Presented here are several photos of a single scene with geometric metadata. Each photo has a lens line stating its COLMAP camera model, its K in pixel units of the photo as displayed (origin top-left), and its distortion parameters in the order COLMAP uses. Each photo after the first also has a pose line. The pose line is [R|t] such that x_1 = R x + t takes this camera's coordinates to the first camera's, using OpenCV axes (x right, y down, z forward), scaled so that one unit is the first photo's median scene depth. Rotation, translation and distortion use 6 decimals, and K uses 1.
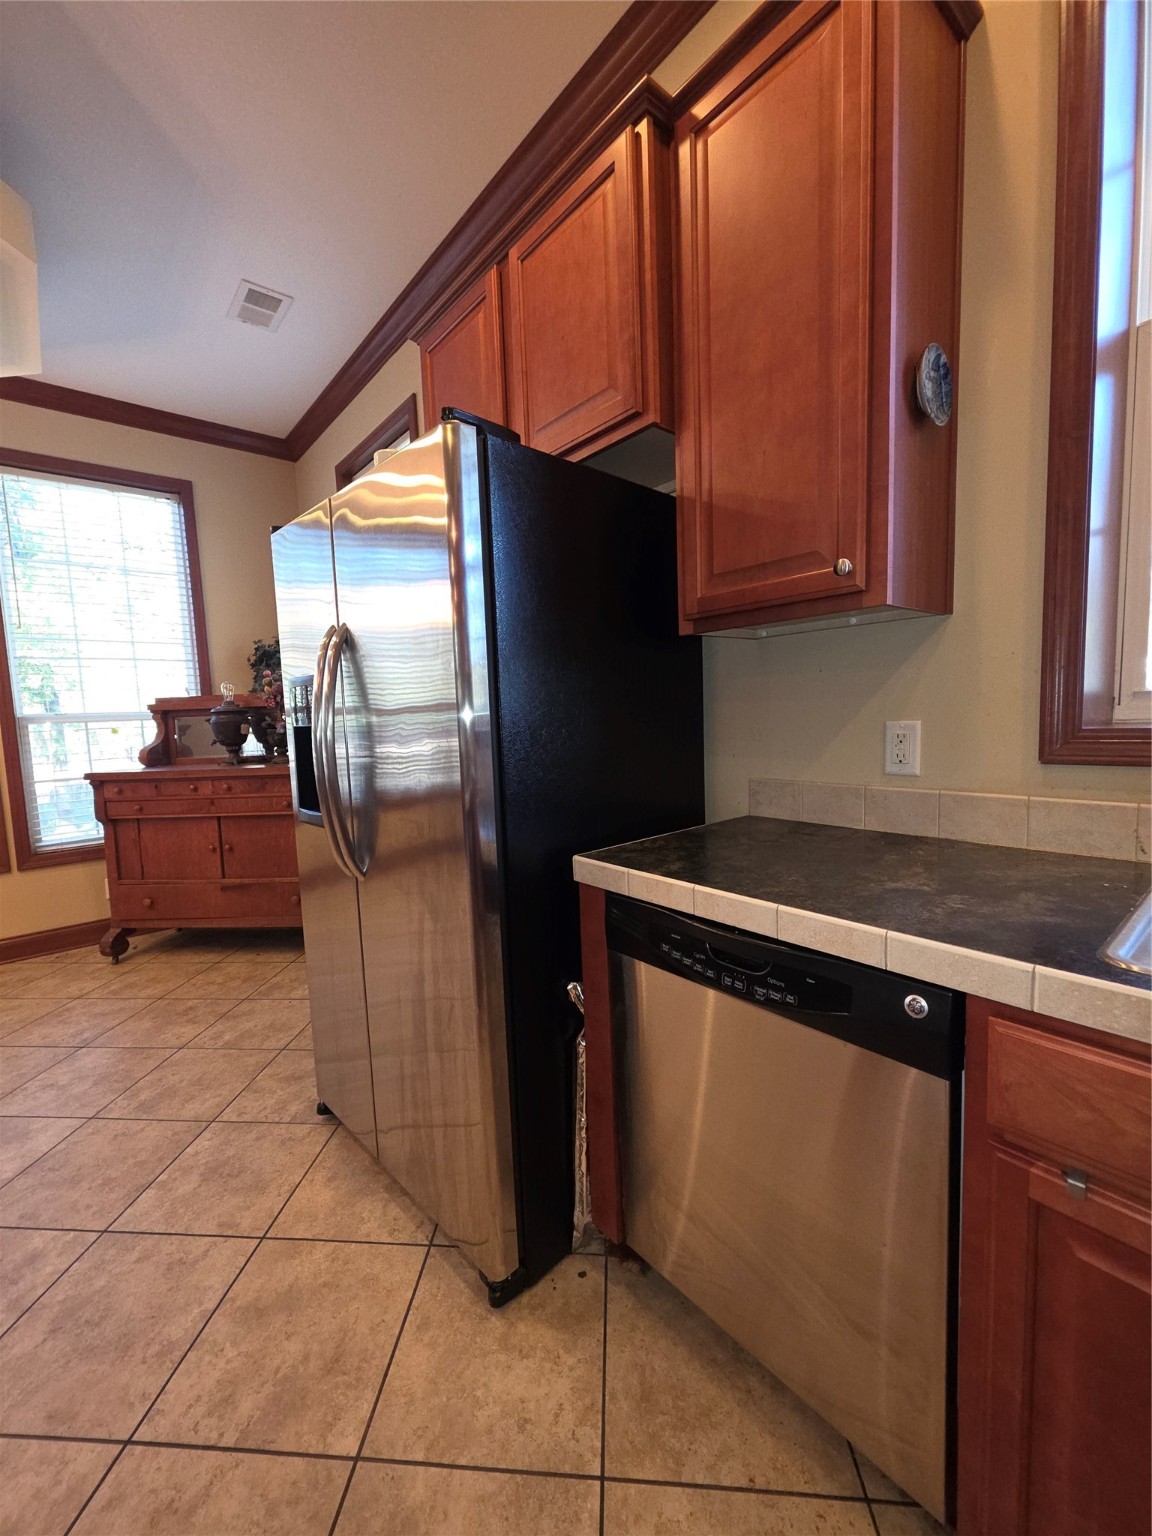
lens RADIAL K [[614.7, 0, 568.9], [0, 614.7, 772.0], [0, 0, 1]] dist [0.001103, 0.000734]
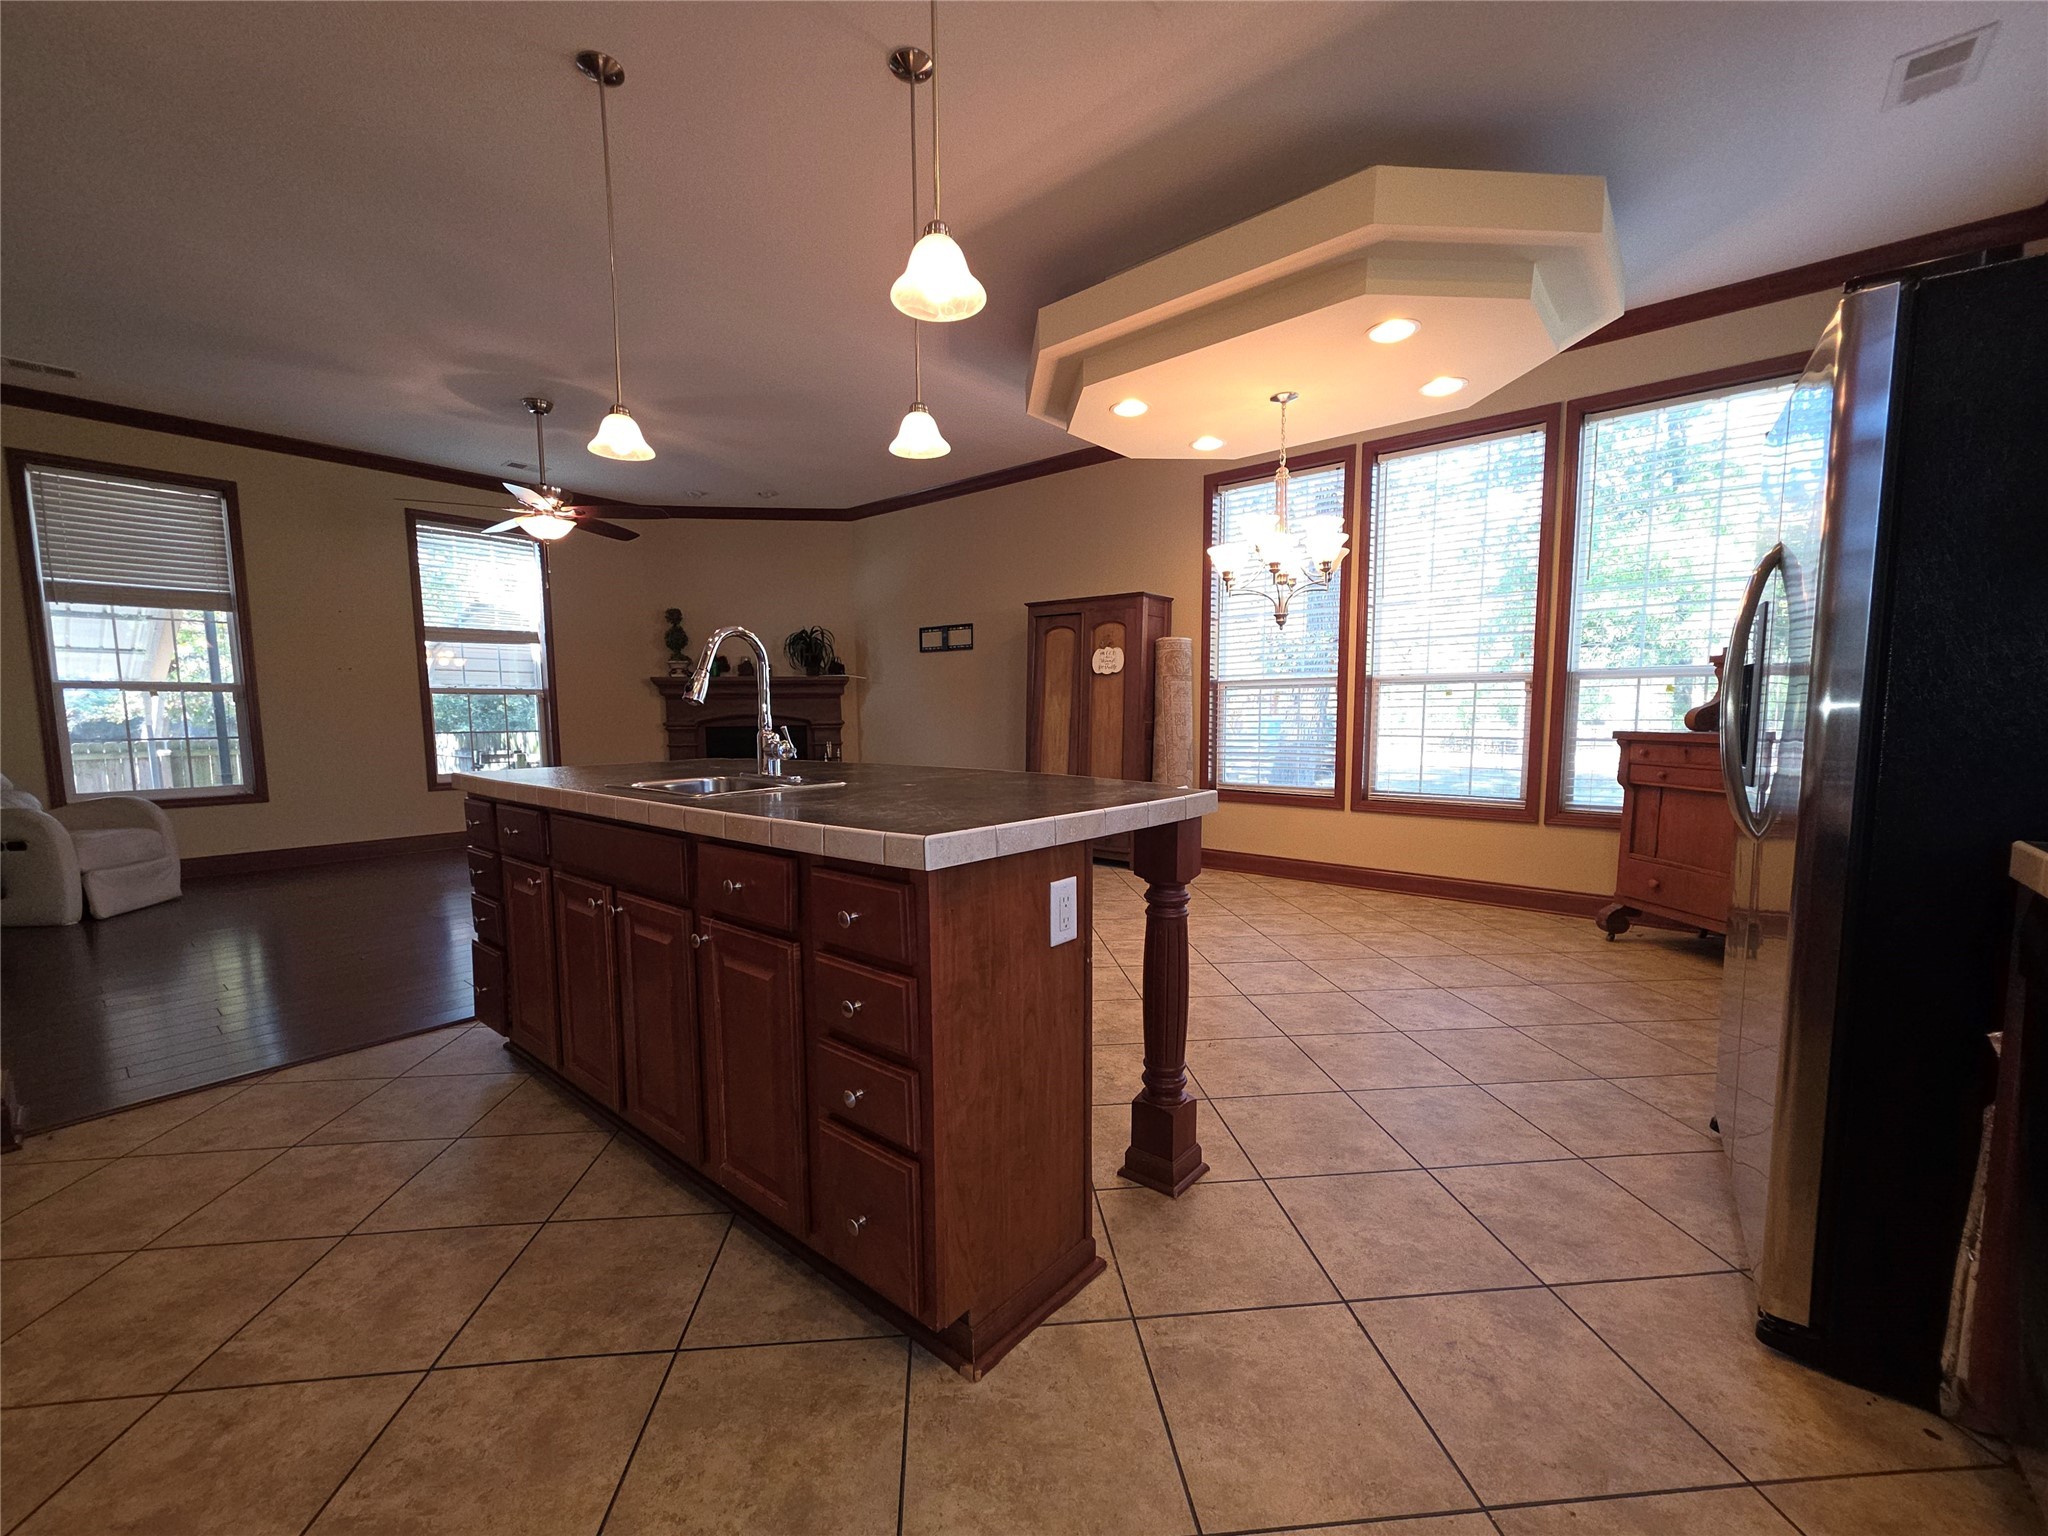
lens RADIAL K [[819.6, 0, 1015.3], [0, 819.6, 779.8], [0, 0, 1]] dist [0.001103, 0.000734]
pose [[0.172625, 0.120674, -0.977568, 0.308112], [-0.095091, 0.989873, 0.105402, 0.034377], [0.980387, 0.074763, 0.182351, -0.118345]]
